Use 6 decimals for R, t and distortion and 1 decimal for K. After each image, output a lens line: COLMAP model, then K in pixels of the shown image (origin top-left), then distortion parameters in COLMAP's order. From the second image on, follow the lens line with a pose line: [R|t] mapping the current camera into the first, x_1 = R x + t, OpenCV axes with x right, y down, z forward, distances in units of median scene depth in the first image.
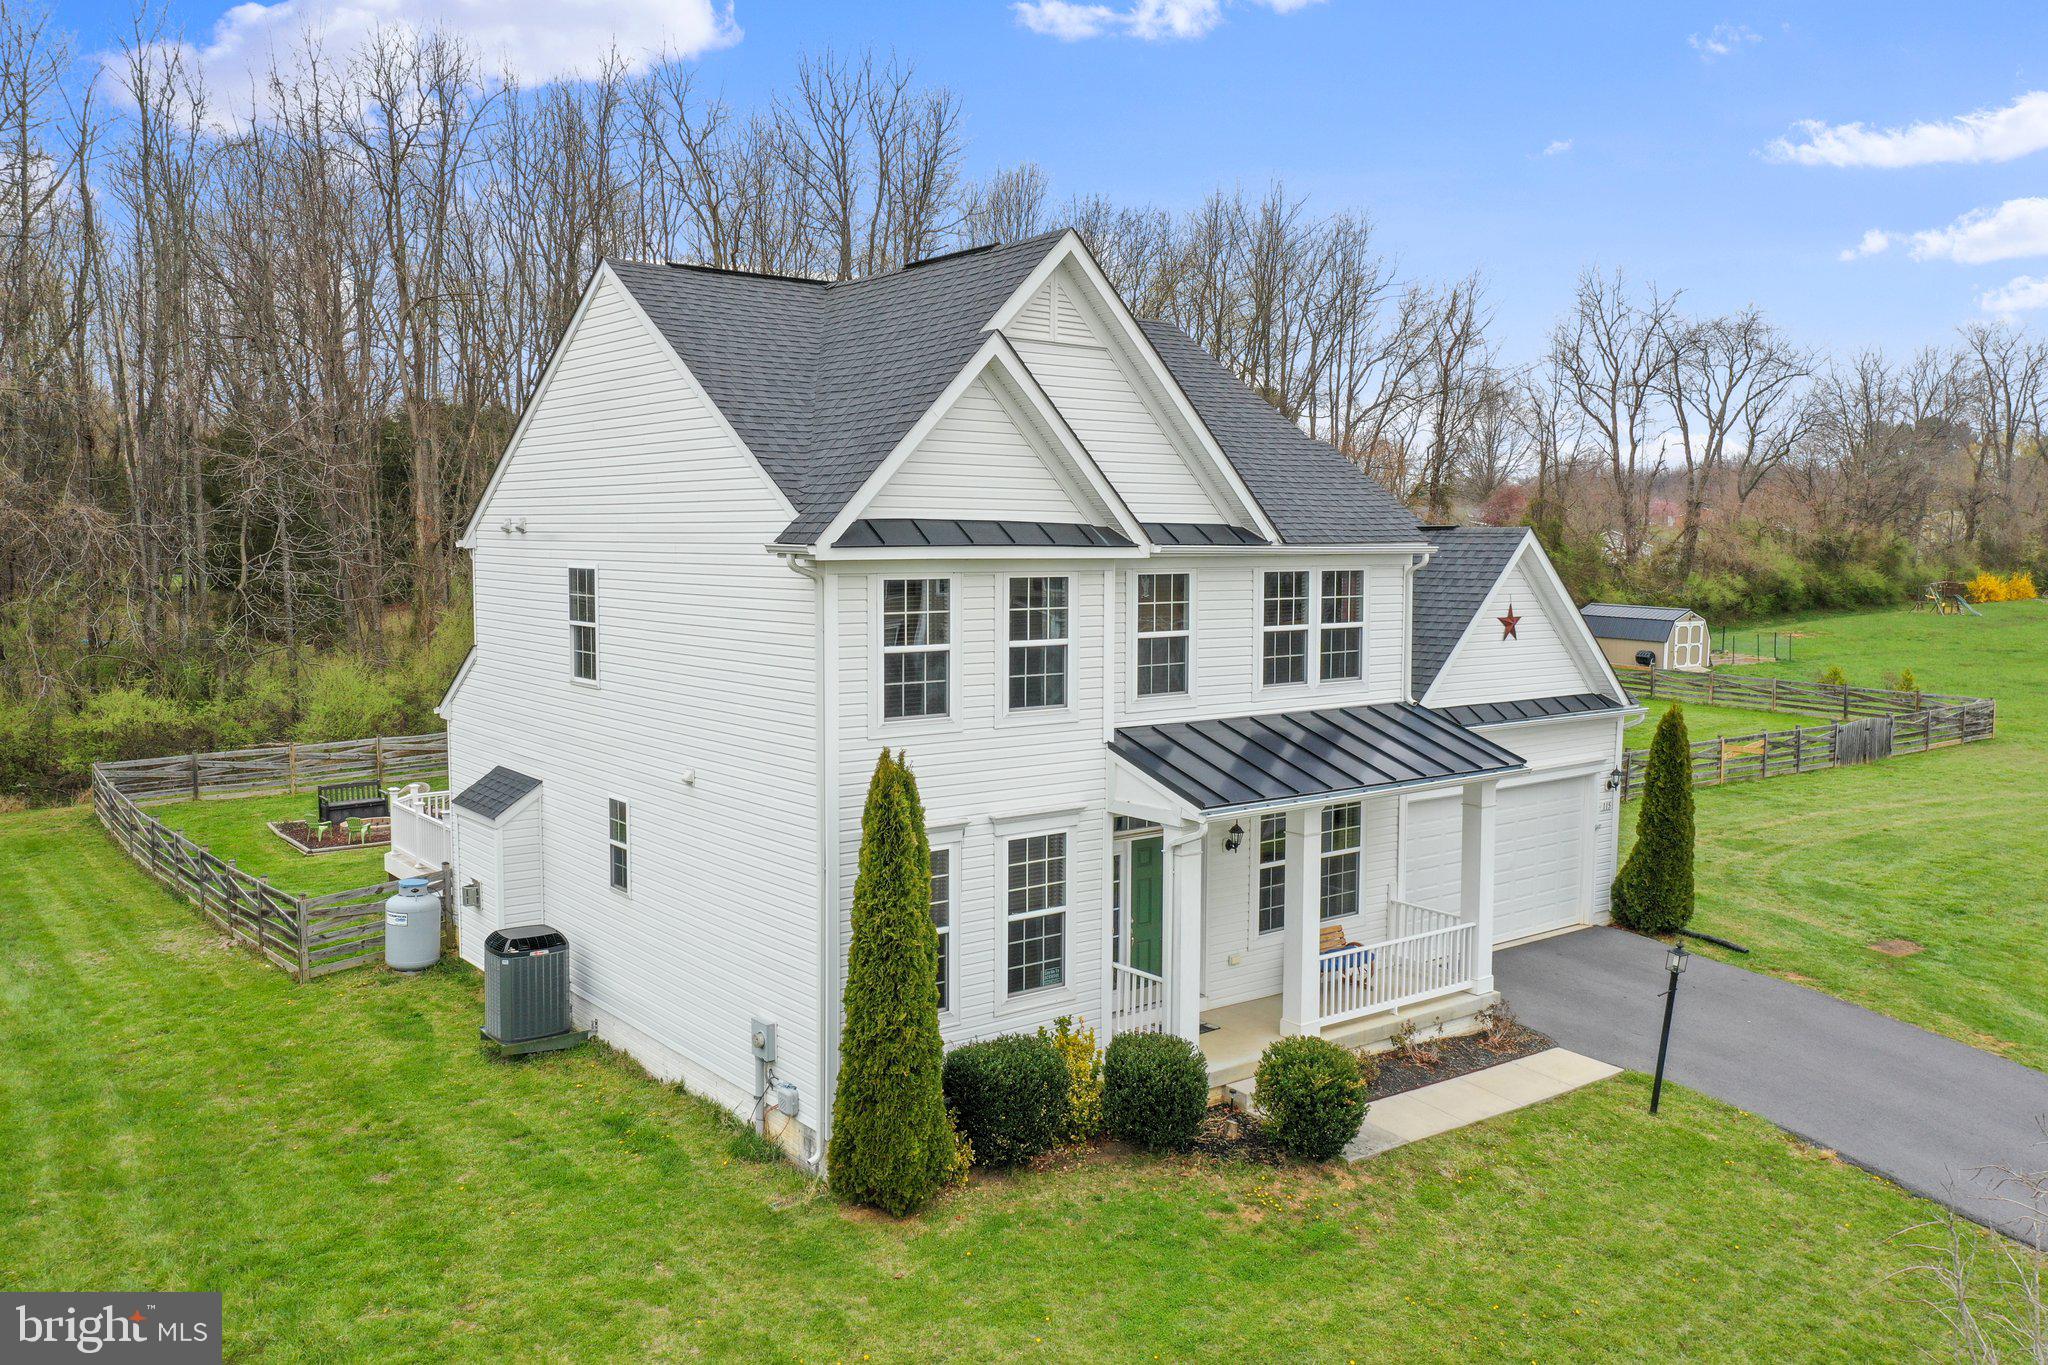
lens RADIAL K [[1630.3, 0, 1014.6], [0, 1630.3, 681.4], [0, 0, 1]] dist [-0.005911, -0.006021]
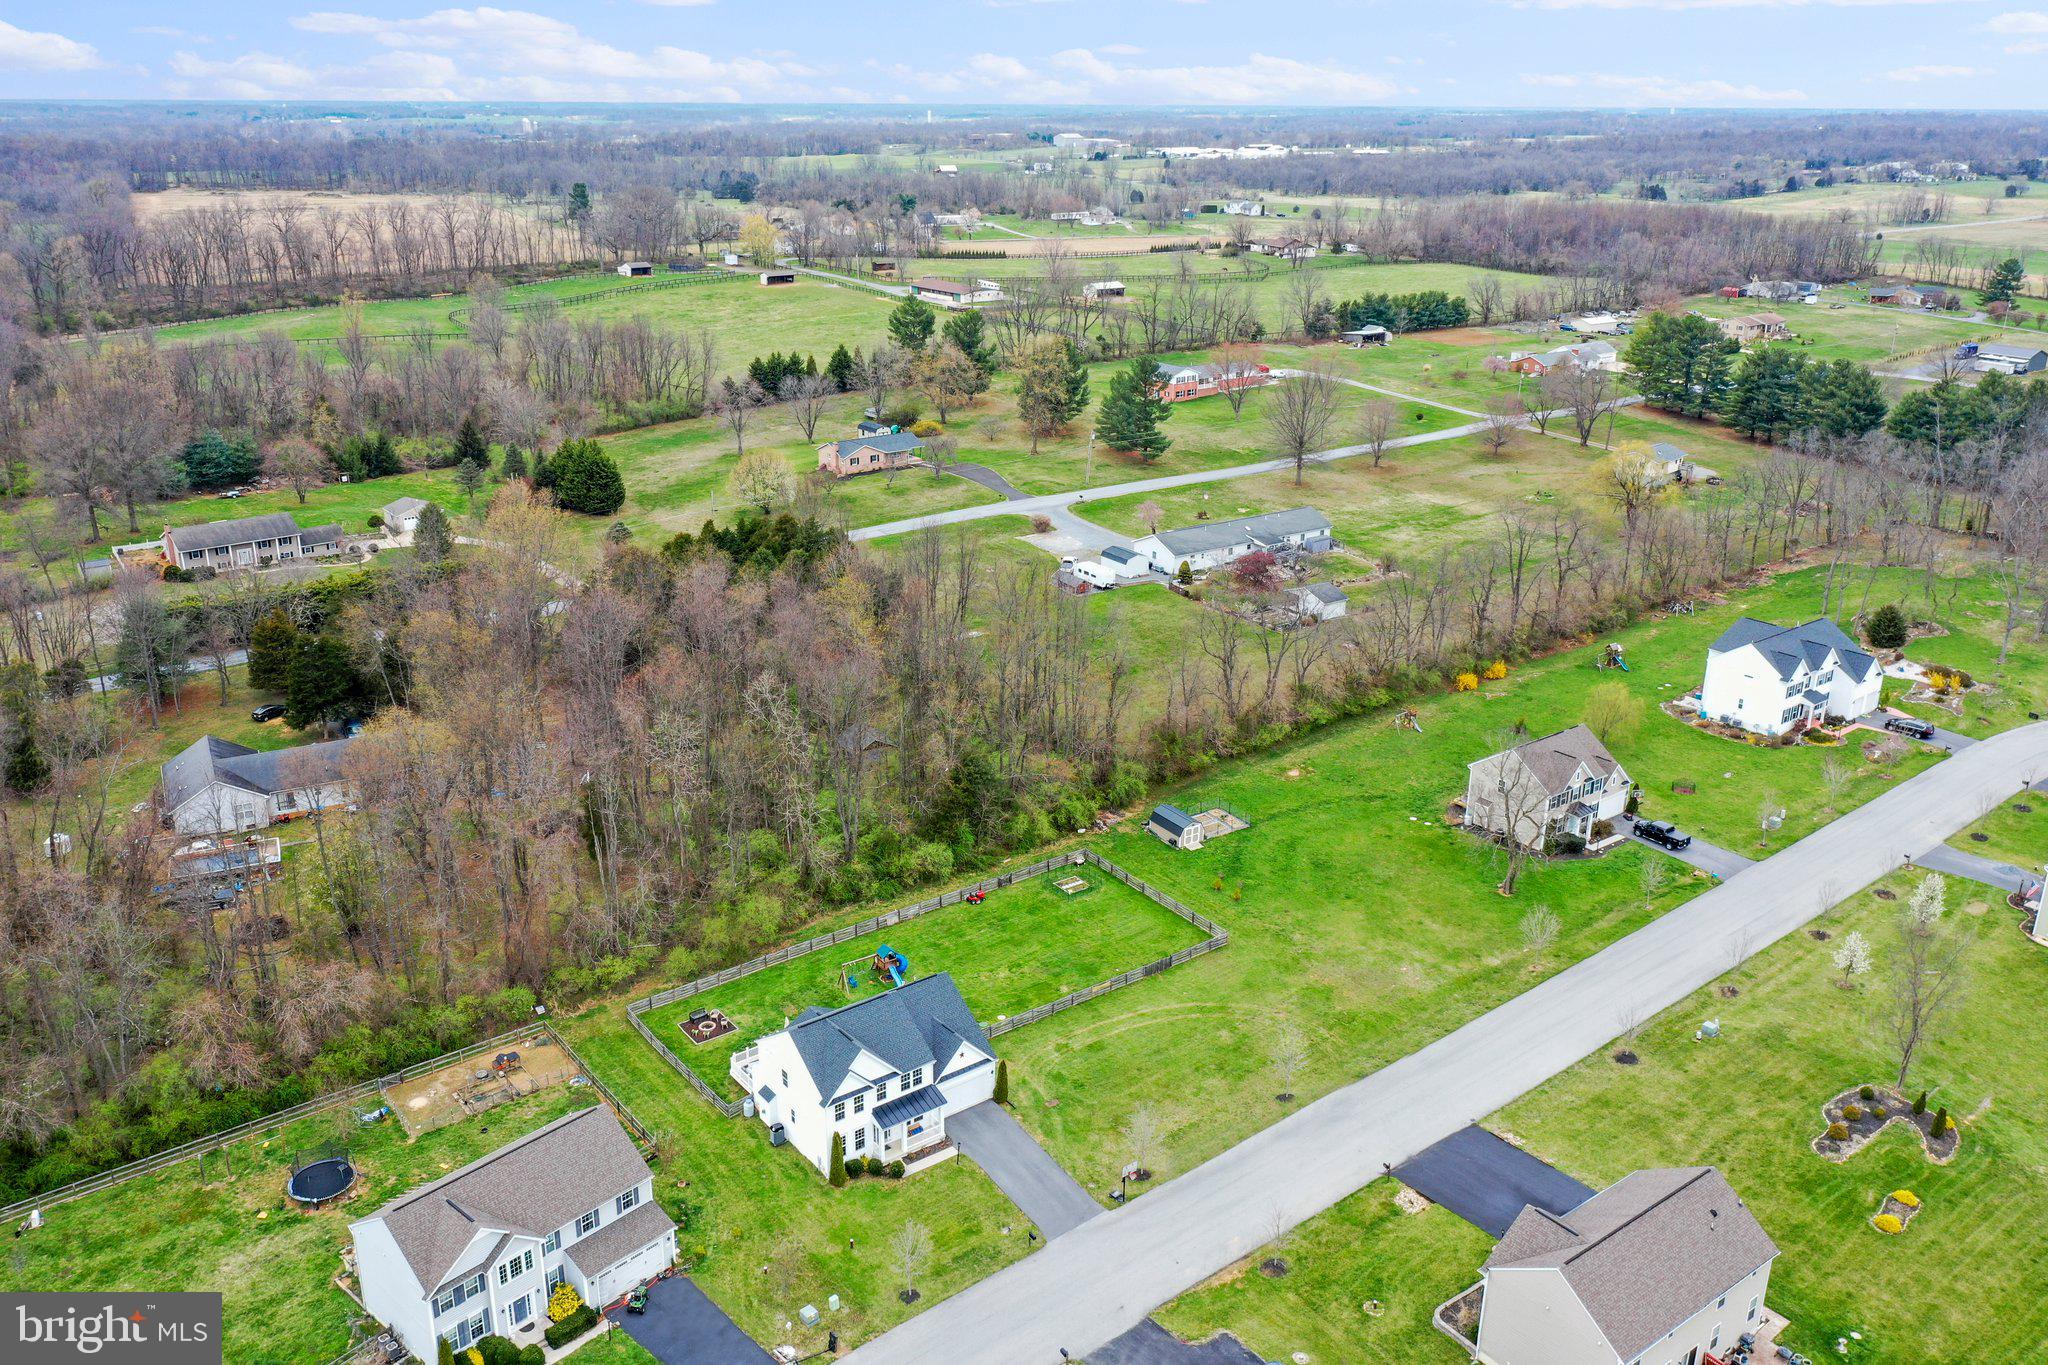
lens RADIAL K [[1630.3, 0, 1018.5], [0, 1630.3, 682.1], [0, 0, 1]] dist [-0.005911, -0.006021]
pose [[0.999957, 0.008227, -0.004227, 0.668565], [-0.006858, 0.966100, 0.258076, -3.353588], [0.006207, -0.258036, 0.966115, -4.894327]]
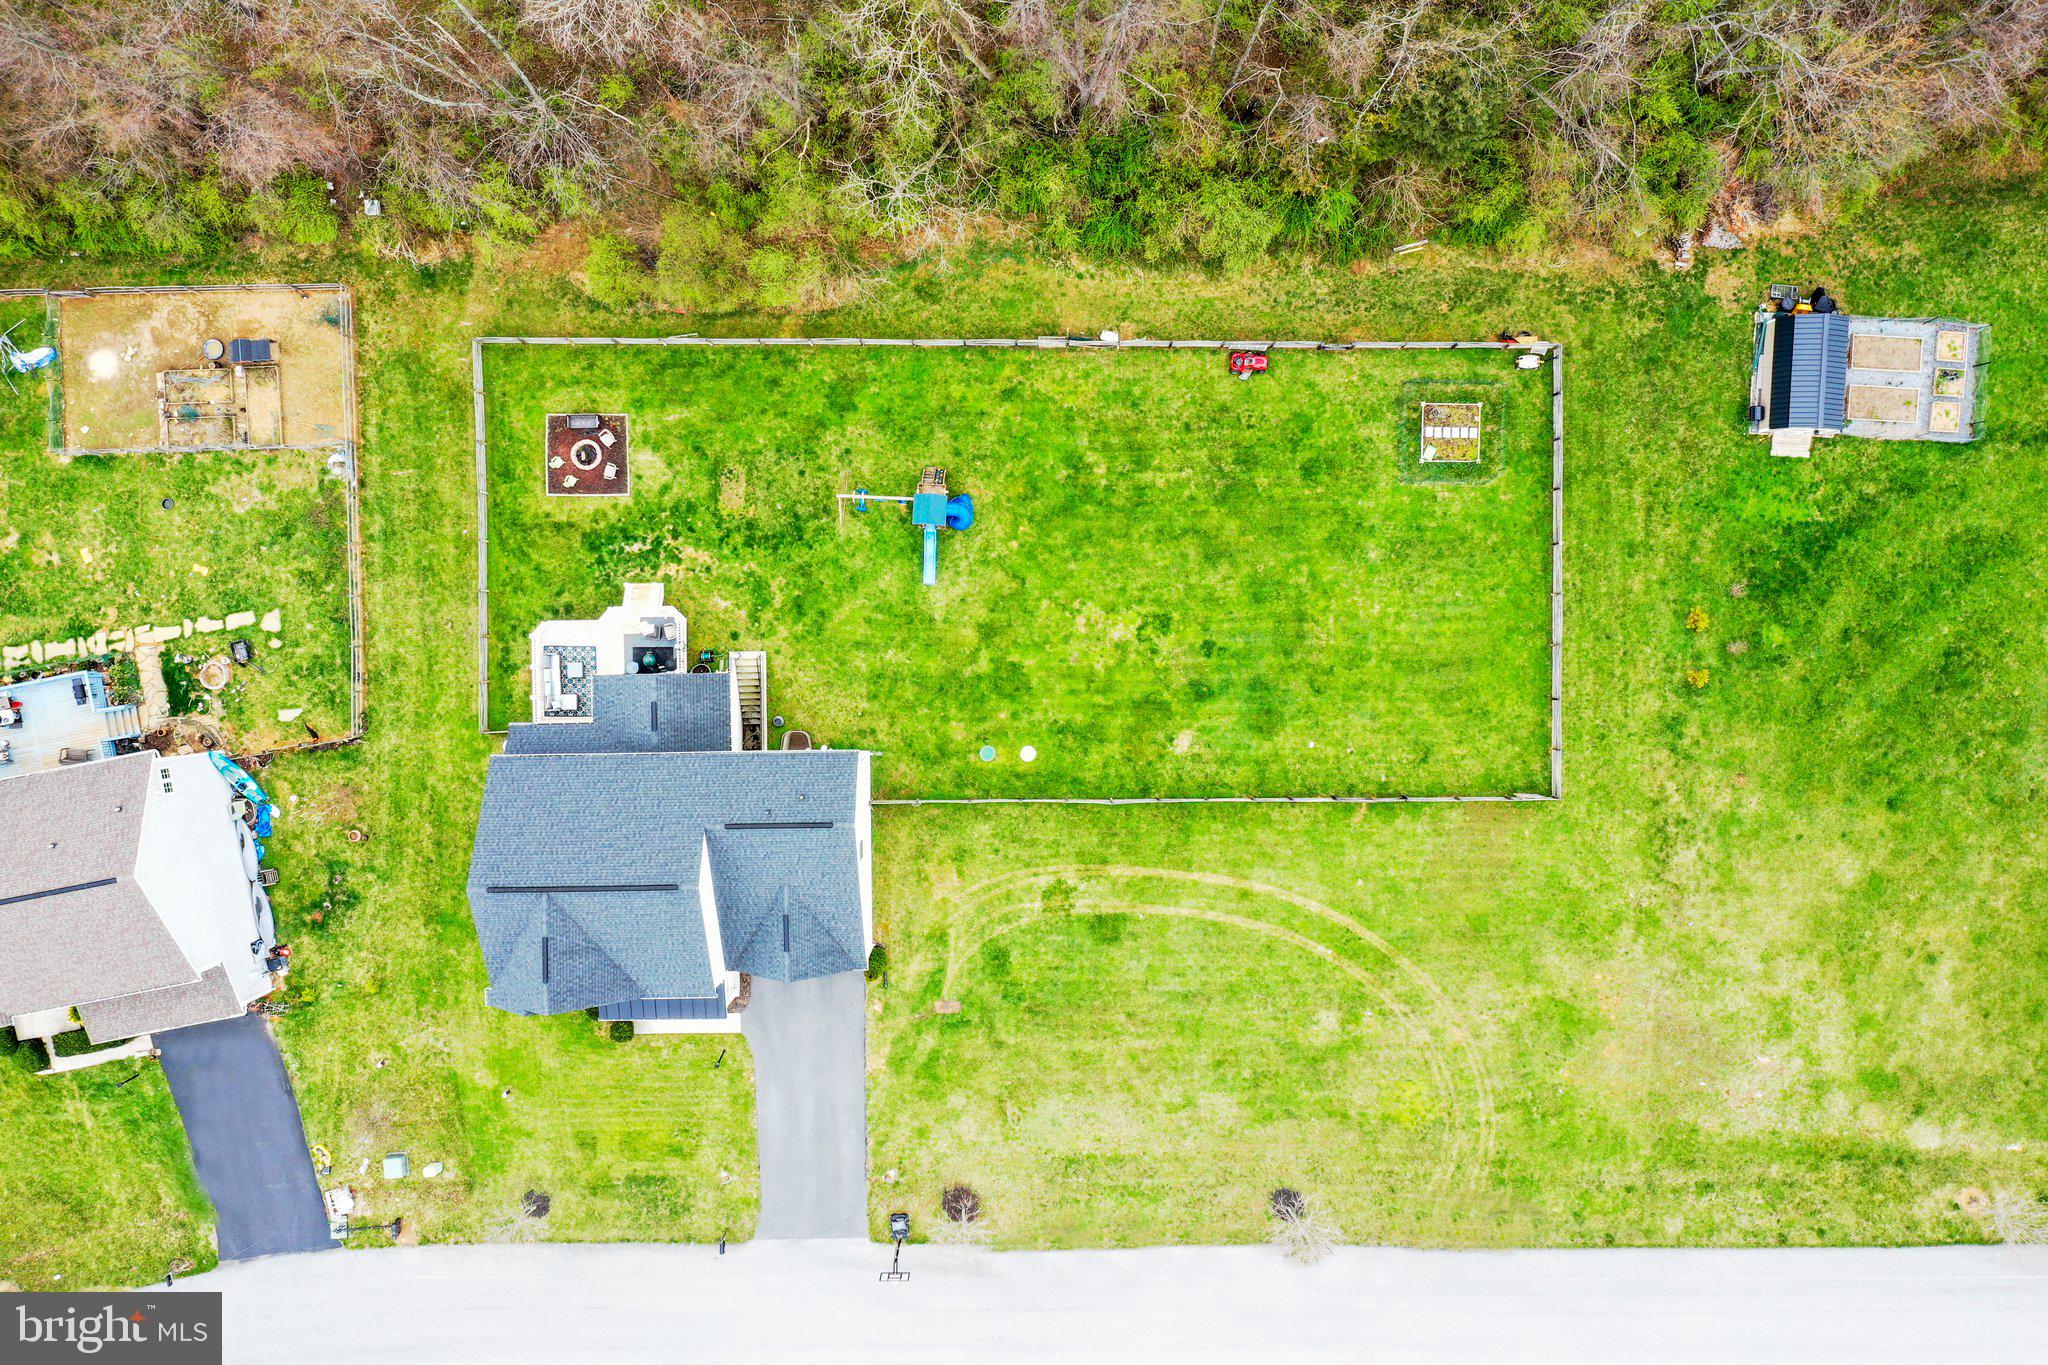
lens RADIAL K [[1630.3, 0, 1012.0], [0, 1630.3, 672.9], [0, 0, 1]] dist [-0.005911, -0.006021]
pose [[0.797375, 0.603409, 0.009545, 0.370682], [-0.050490, 0.050943, 0.997424, -4.043083], [0.601368, -0.795803, 0.071087, 1.968400]]
